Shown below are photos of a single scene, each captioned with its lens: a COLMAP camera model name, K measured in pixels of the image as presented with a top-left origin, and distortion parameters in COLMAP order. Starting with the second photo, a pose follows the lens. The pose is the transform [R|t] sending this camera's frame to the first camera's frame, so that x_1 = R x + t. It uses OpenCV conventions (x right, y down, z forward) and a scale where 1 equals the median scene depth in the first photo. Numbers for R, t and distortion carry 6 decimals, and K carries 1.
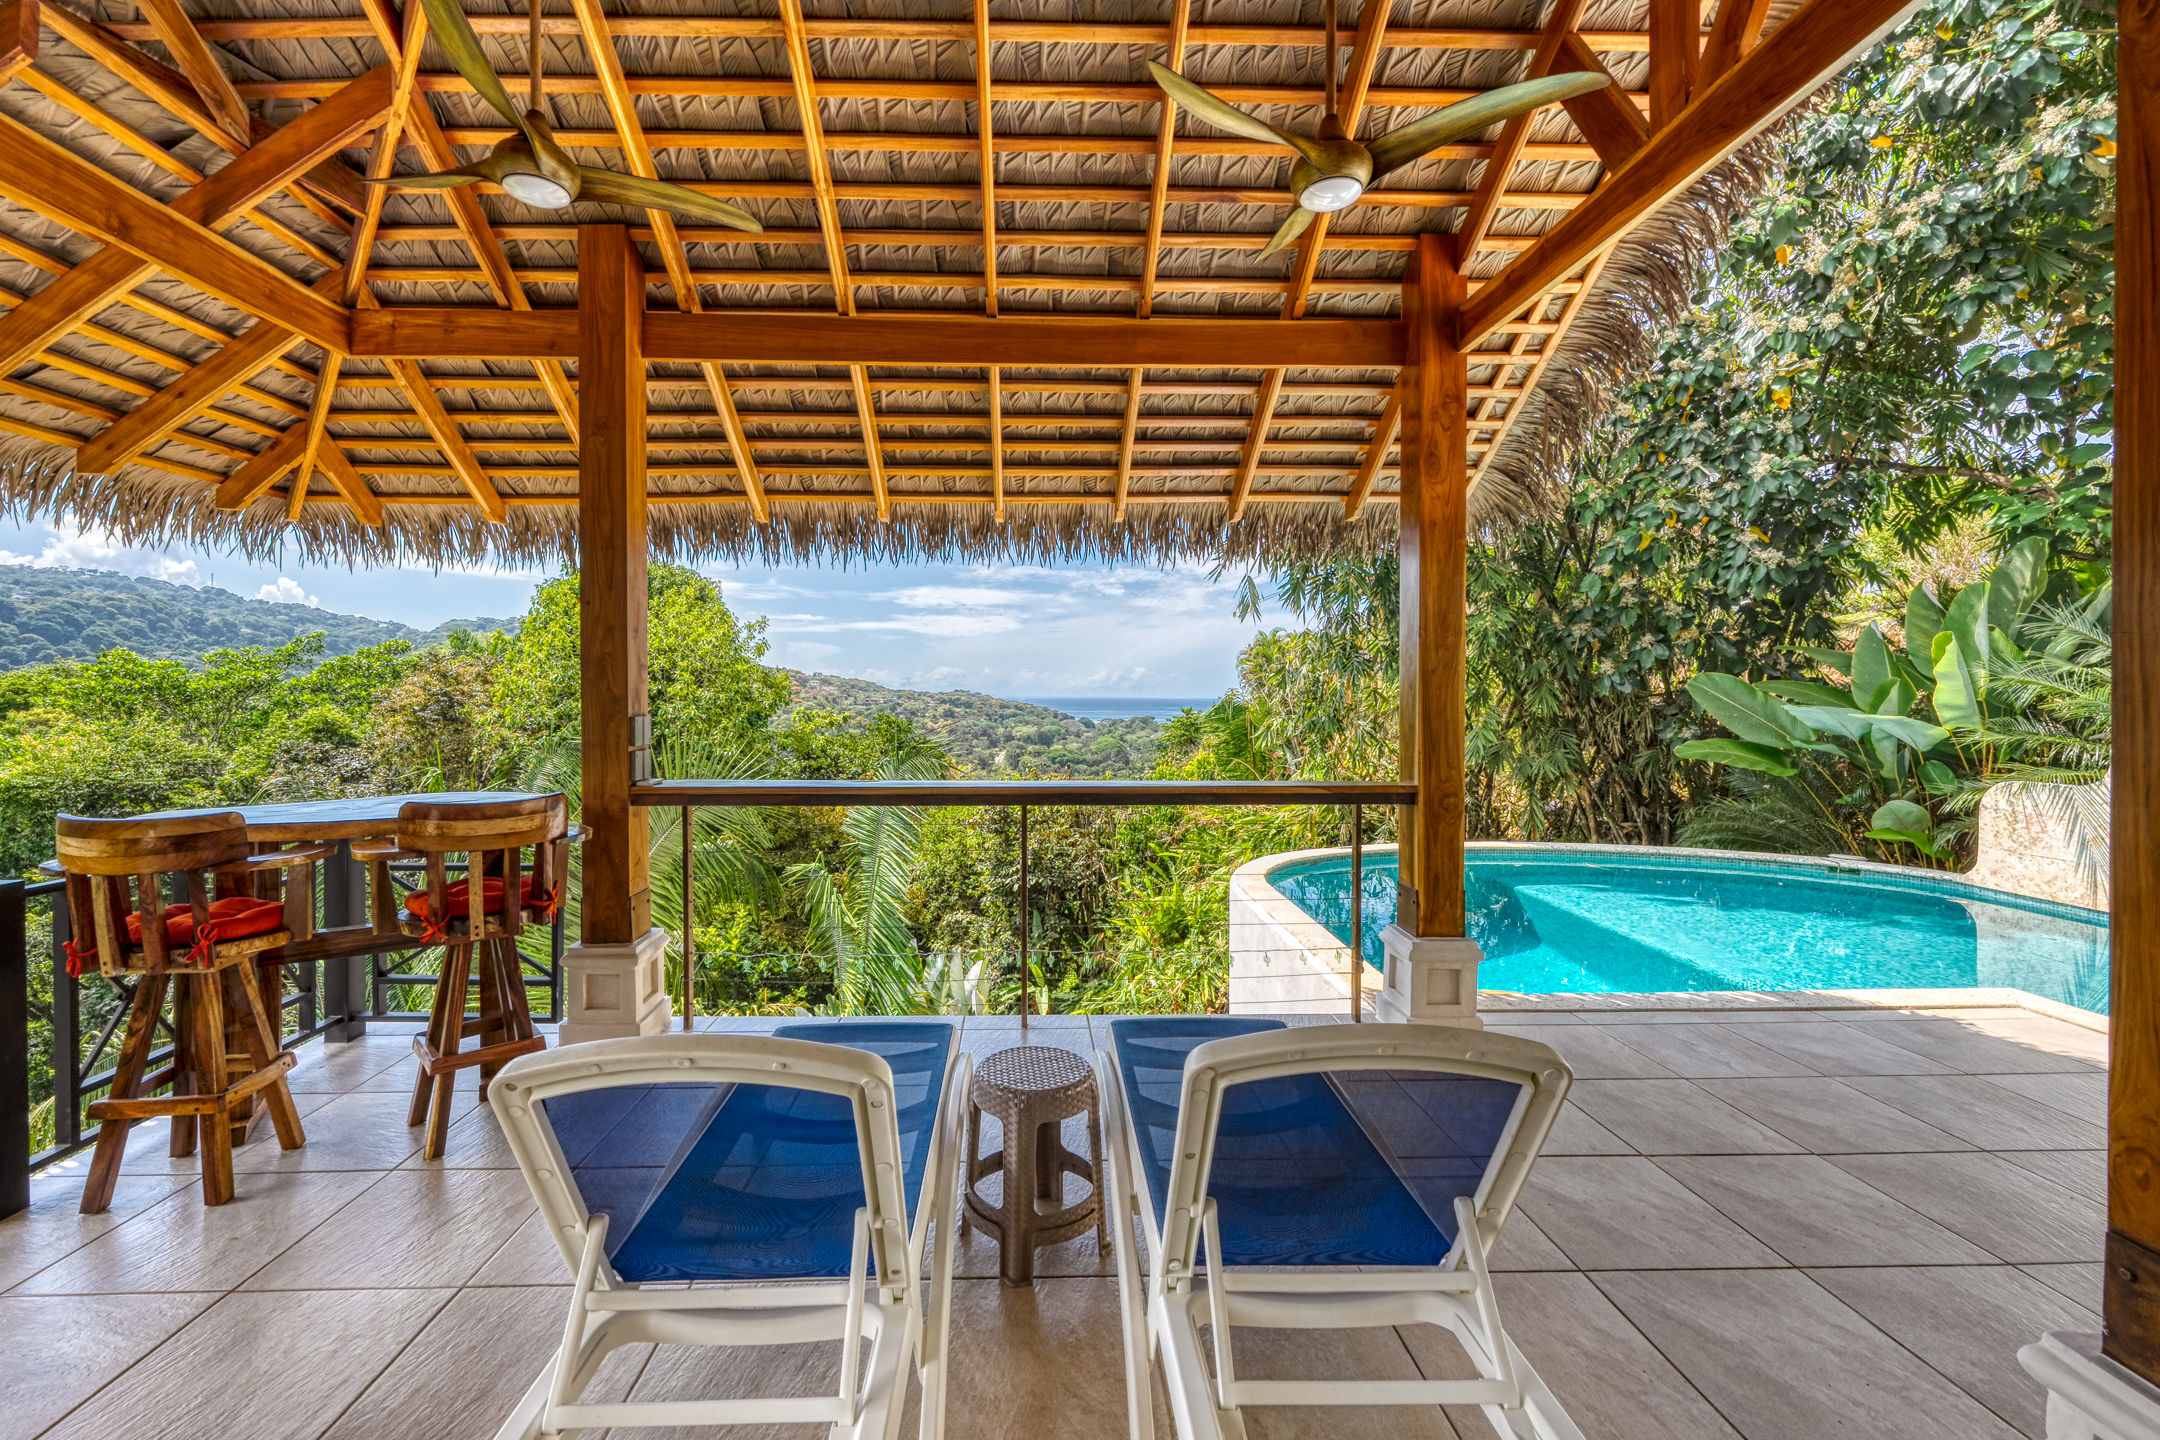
lens RADIAL K [[883.1, 0, 1046.3], [0, 883.1, 719.7], [0, 0, 1]] dist [-0.000420, -0.000640]
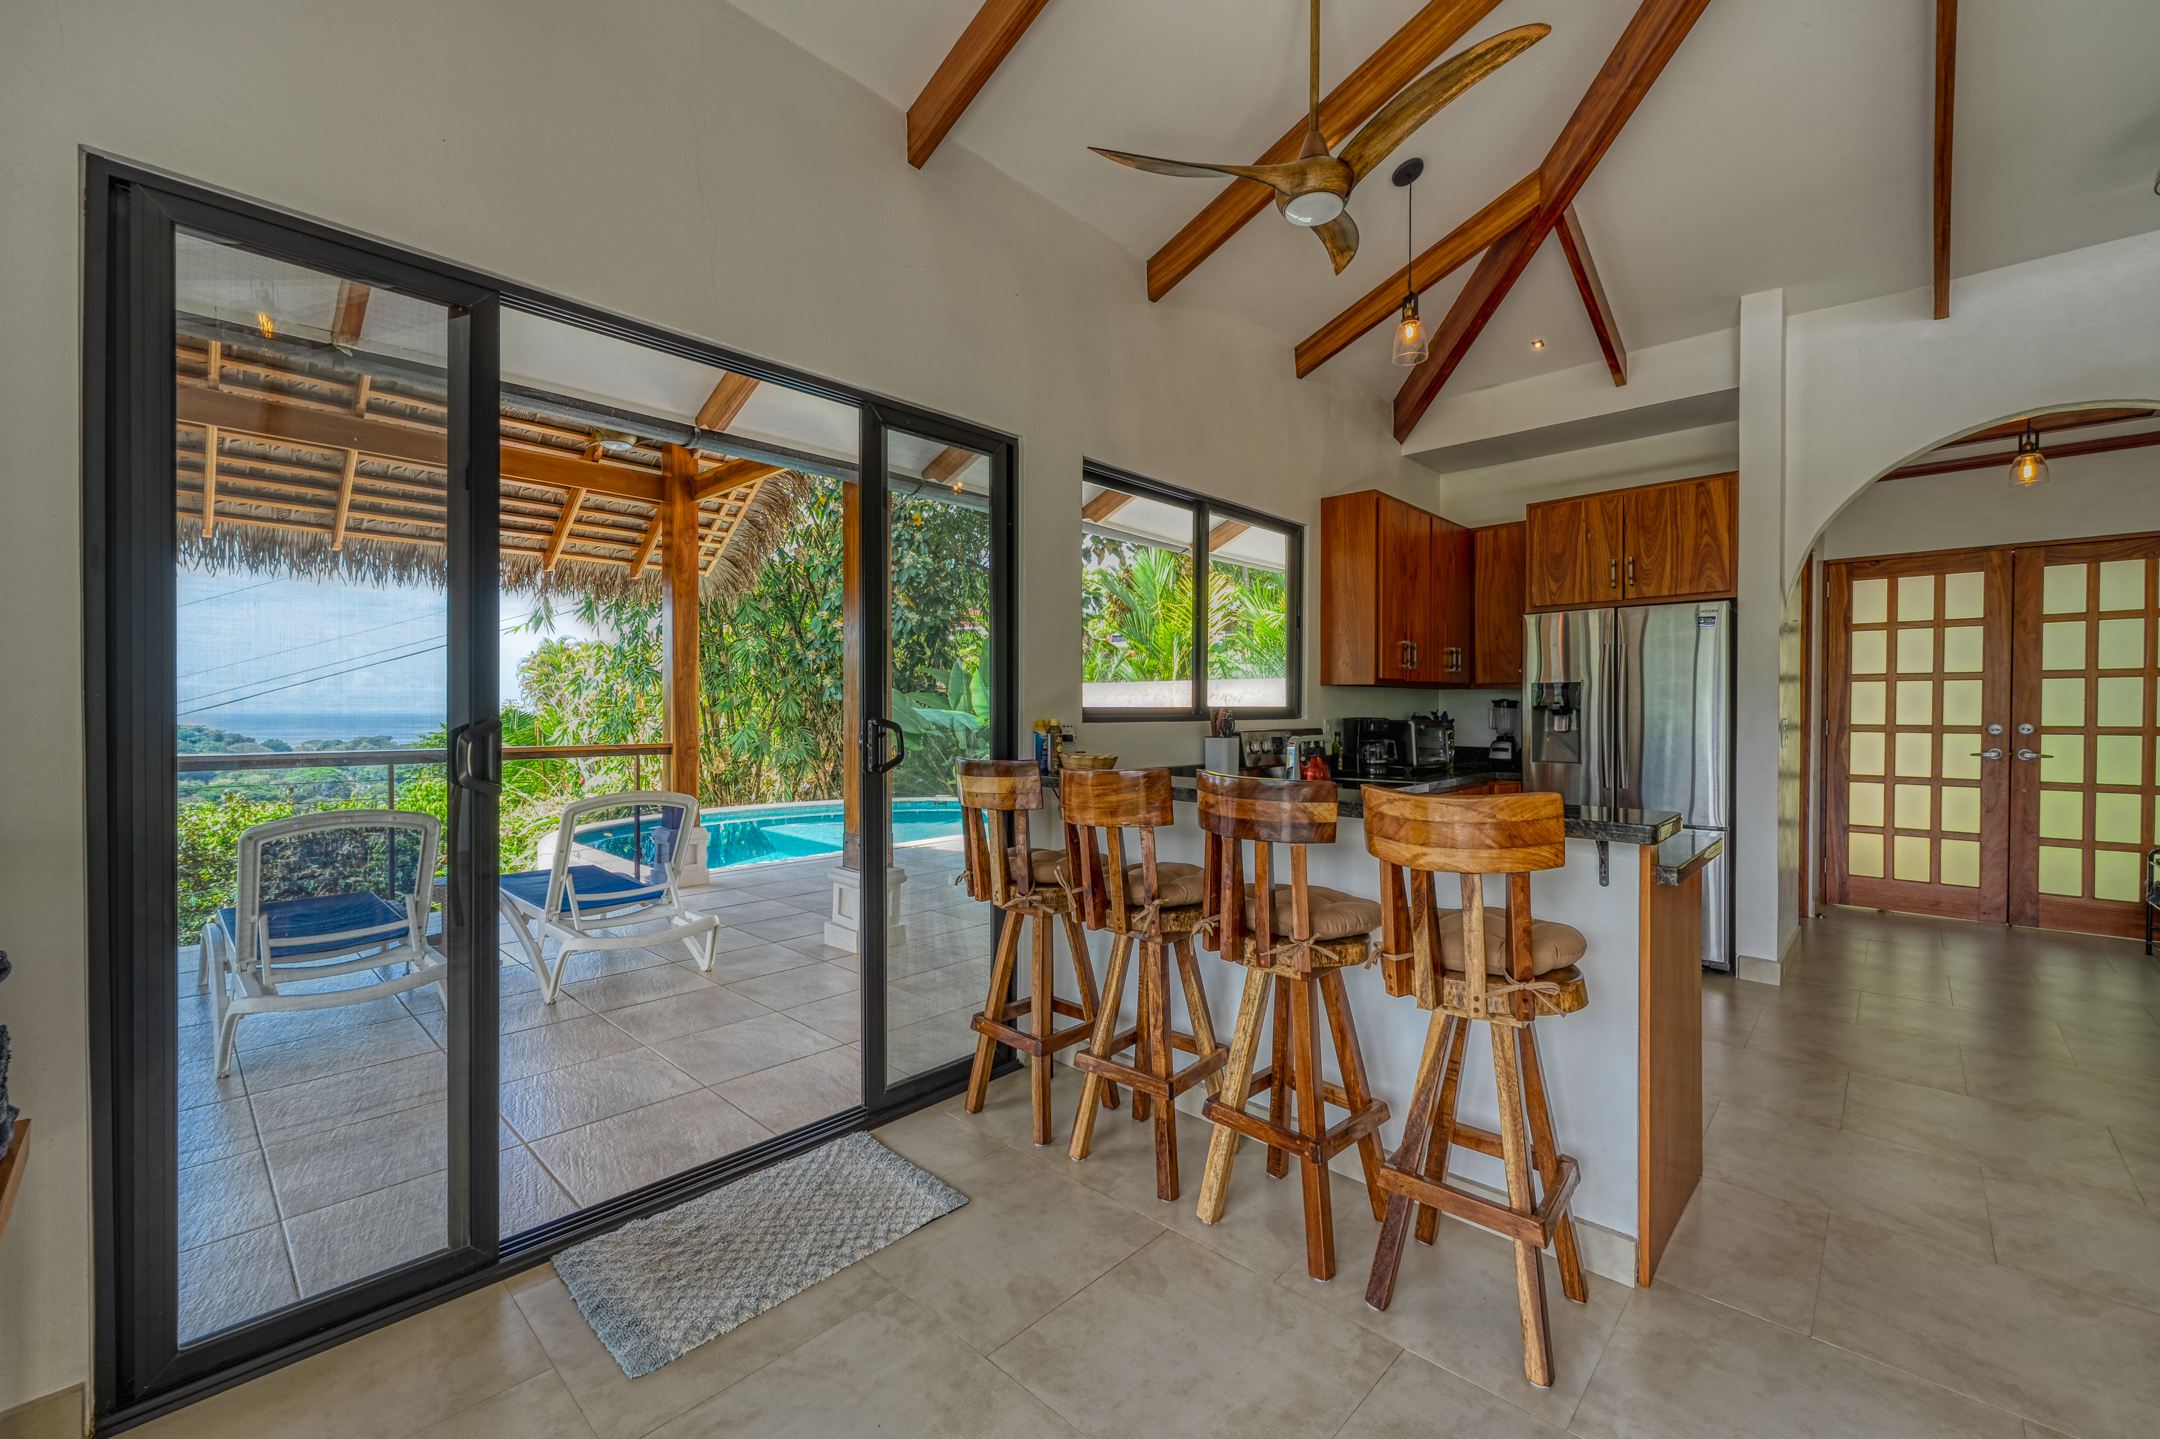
lens RADIAL K [[883.1, 0, 1064.8], [0, 883.1, 715.5], [0, 0, 1]] dist [-0.000420, -0.000640]
pose [[0.716307, -0.001331, 0.697784, -0.180793], [0.015718, 0.999775, -0.014228, 0.042149], [-0.697608, 0.021159, 0.716167, -0.588312]]
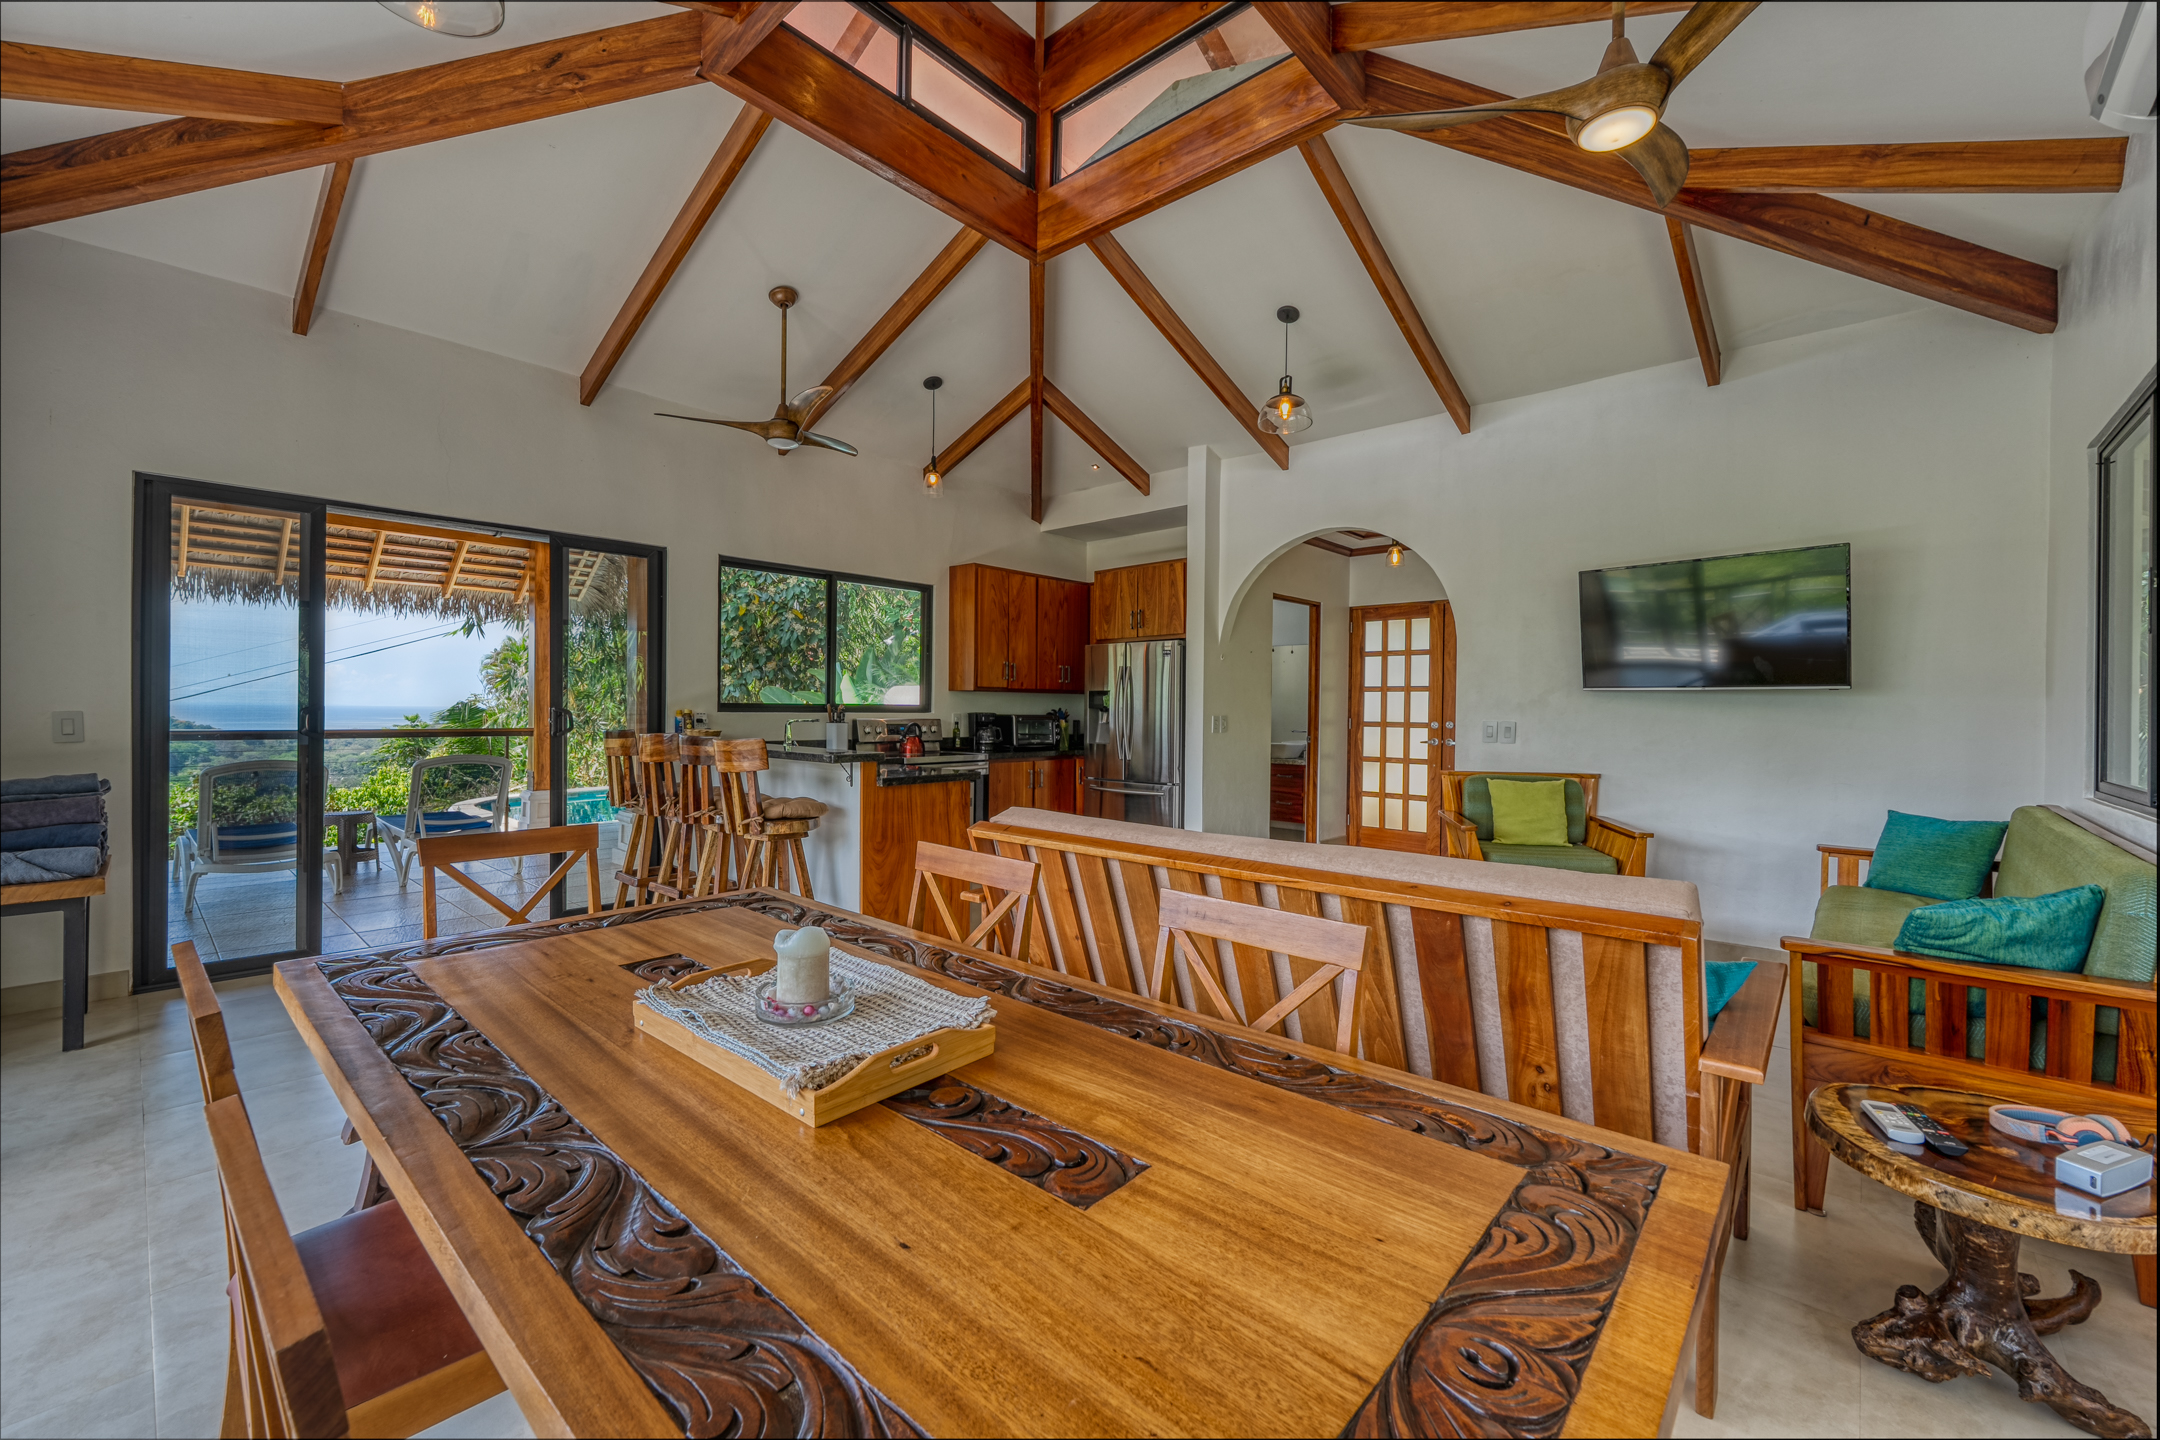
lens RADIAL K [[883.1, 0, 1095.3], [0, 883.1, 715.8], [0, 0, 1]] dist [-0.000420, -0.000640]
pose [[0.691549, 0.005776, 0.722307, -0.186320], [0.006628, 0.999875, -0.014342, 0.064201], [-0.722300, 0.014706, 0.691424, -1.291506]]
